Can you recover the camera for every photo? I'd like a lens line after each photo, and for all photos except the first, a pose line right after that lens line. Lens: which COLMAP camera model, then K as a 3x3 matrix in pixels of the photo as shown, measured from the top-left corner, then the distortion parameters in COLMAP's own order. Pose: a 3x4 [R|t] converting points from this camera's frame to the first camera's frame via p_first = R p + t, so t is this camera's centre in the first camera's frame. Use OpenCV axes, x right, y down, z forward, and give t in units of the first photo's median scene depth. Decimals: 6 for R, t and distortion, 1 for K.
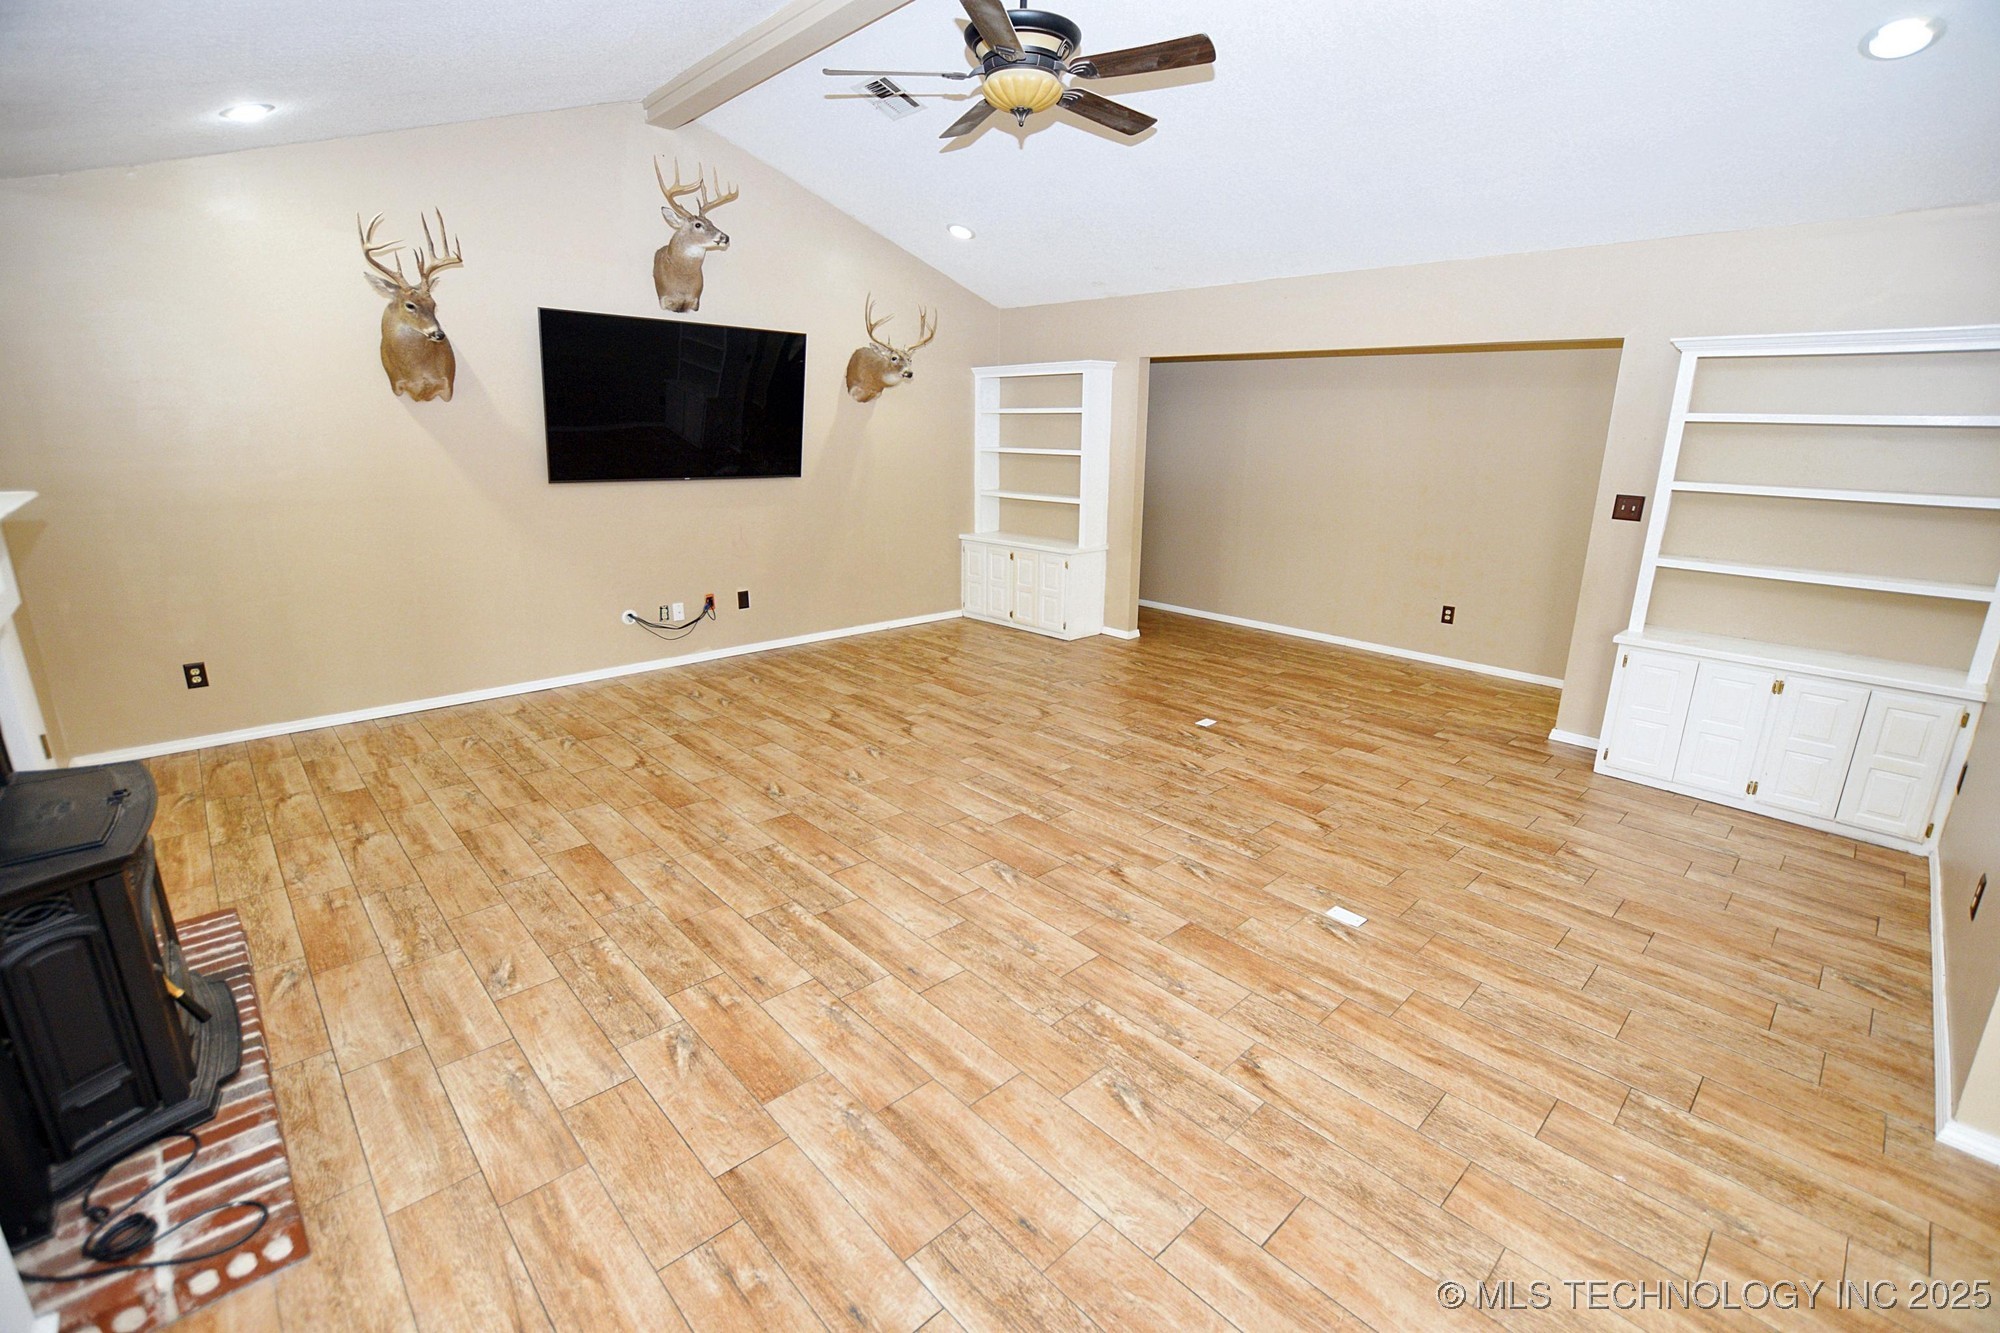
lens RADIAL K [[880.5, 0, 1009.2], [0, 880.5, 660.9], [0, 0, 1]] dist [-0.032353, 0.001467]
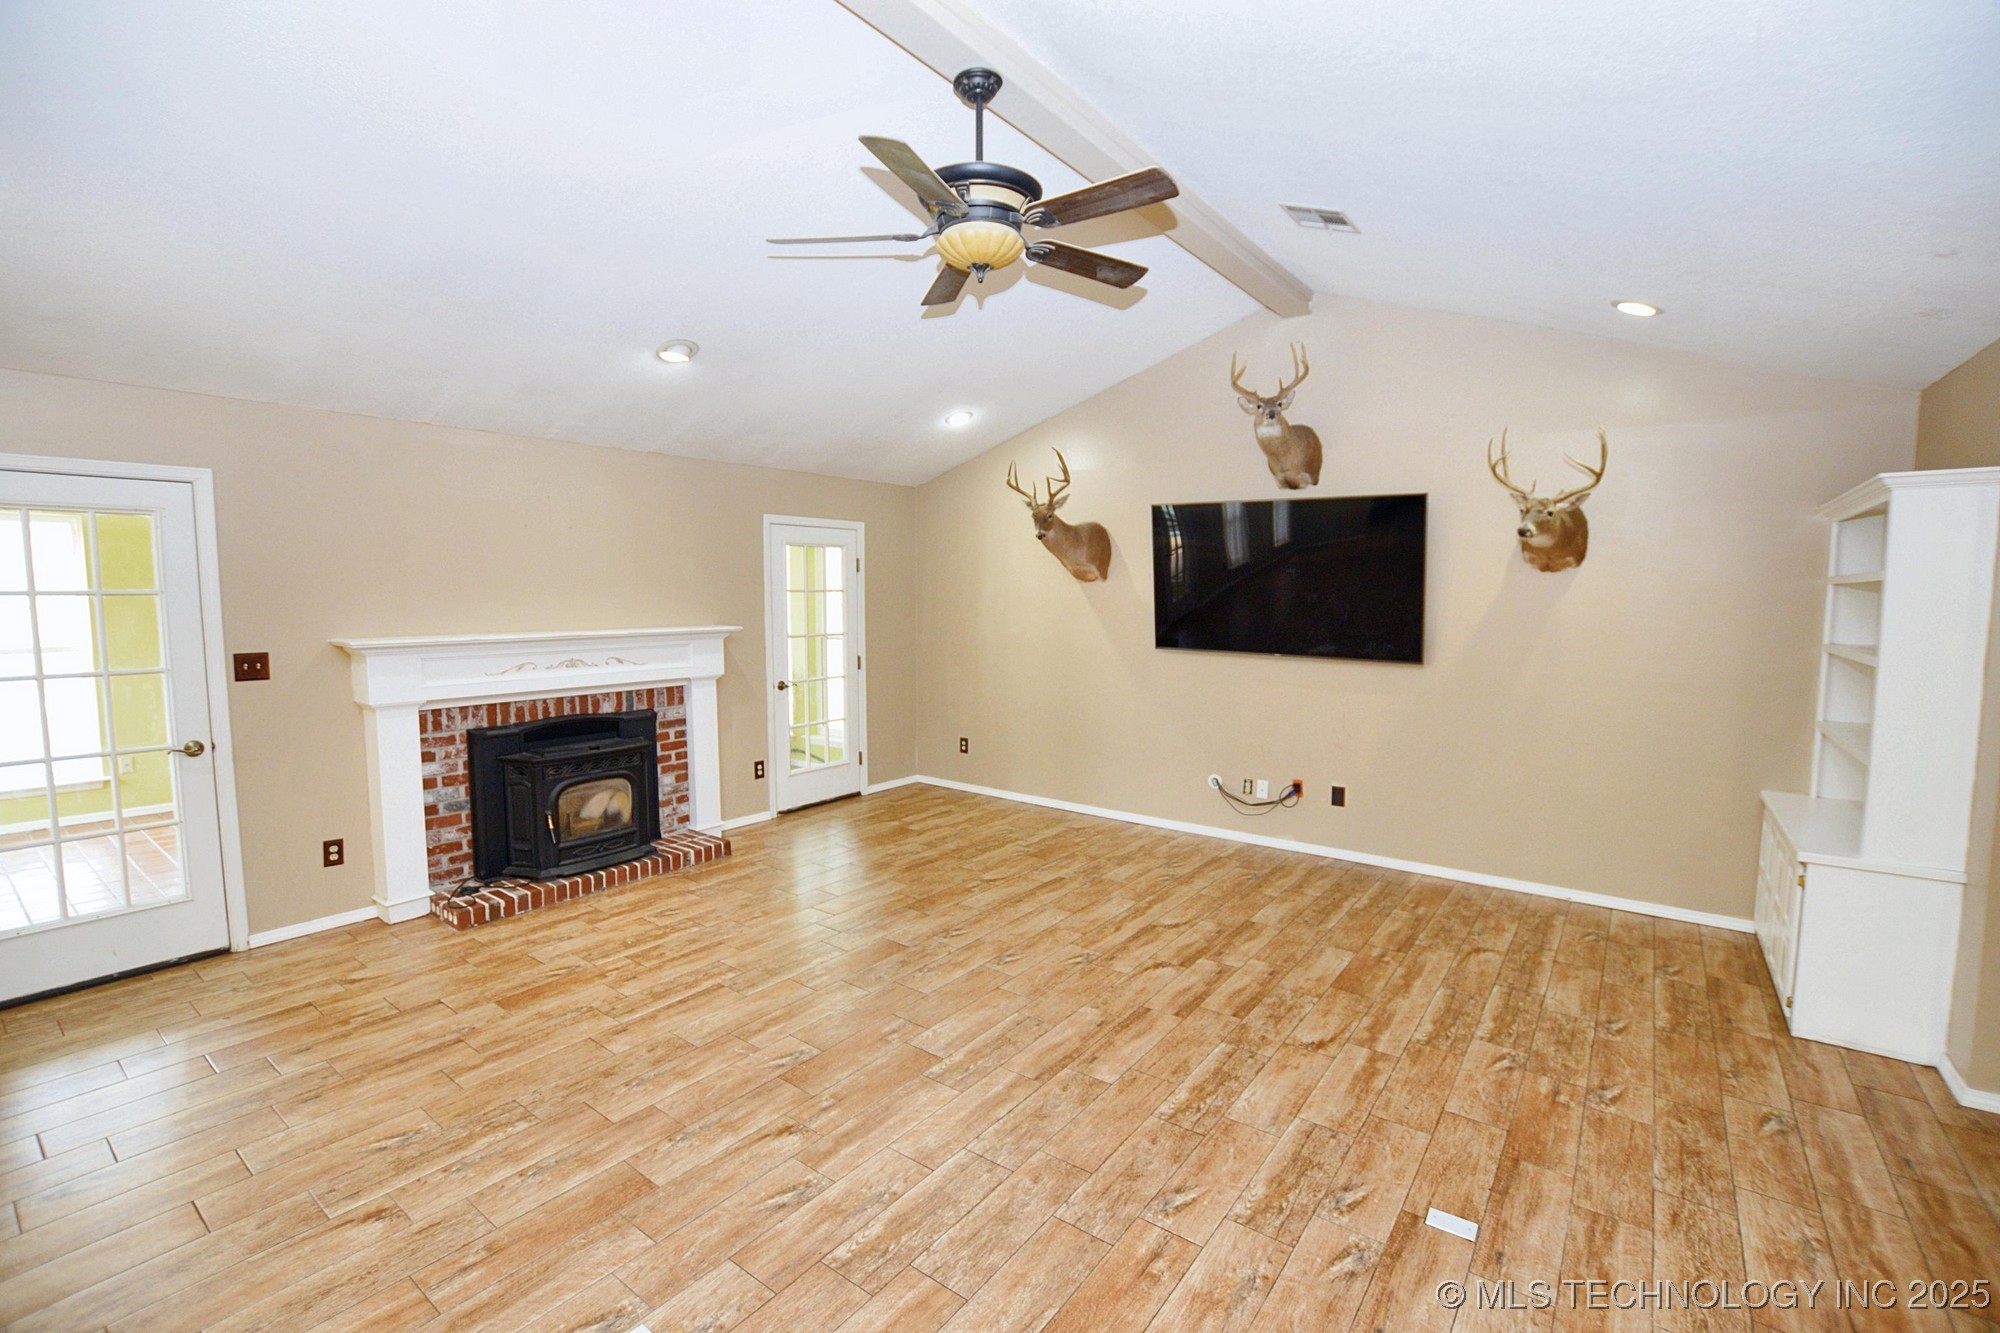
lens RADIAL K [[890.9, 0, 1017.2], [0, 890.9, 664.4], [0, 0, 1]] dist [-0.029426, 0.001426]
pose [[0.169637, 0.069291, -0.983068, 0.726849], [-0.256559, 0.966235, 0.023833, -0.197014], [0.951526, 0.248172, 0.181687, 0.733716]]
